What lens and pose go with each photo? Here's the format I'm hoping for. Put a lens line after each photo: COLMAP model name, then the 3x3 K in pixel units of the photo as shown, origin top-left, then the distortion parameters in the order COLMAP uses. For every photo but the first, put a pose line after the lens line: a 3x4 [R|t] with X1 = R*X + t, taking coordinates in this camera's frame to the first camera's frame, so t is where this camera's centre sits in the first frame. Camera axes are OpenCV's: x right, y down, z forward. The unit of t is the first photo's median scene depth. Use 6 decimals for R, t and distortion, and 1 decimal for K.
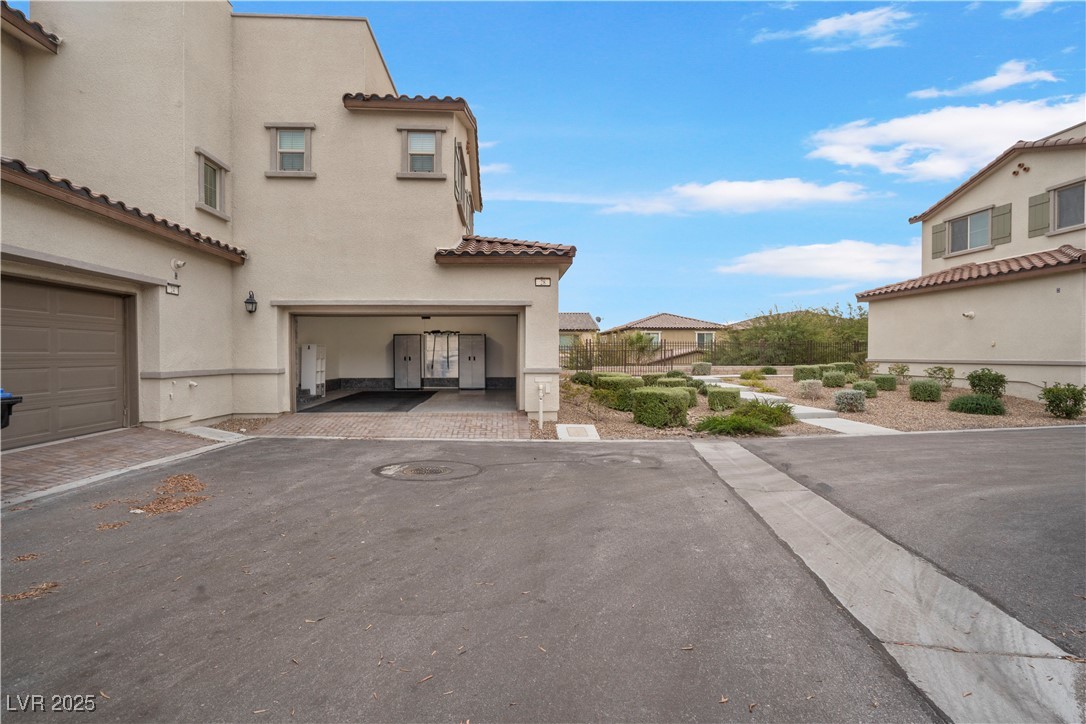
lens RADIAL K [[507.4, 0, 535.6], [0, 507.4, 362.3], [0, 0, 1]] dist [-0.056275, 0.021431]
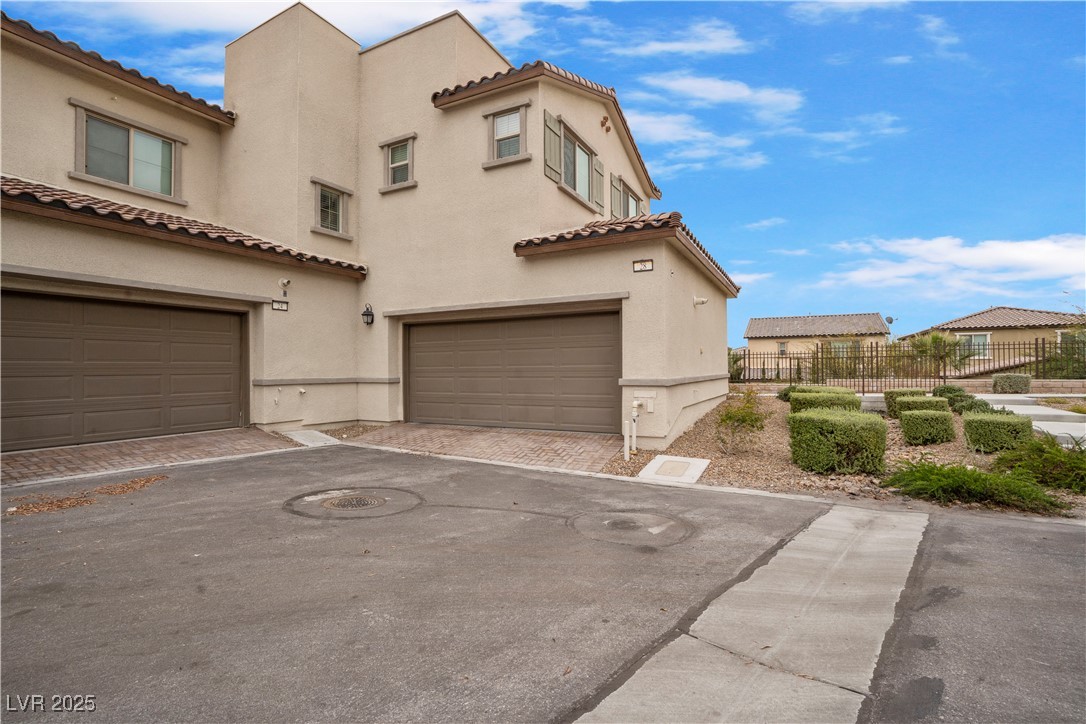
lens RADIAL K [[507.4, 0, 535.6], [0, 507.4, 362.3], [0, 0, 1]] dist [-0.056275, 0.021431]
pose [[0.851082, -0.011331, -0.524911, 0.294056], [-0.002143, 0.999684, -0.025055, 0.005926], [0.525029, 0.022449, 0.850788, 0.295001]]
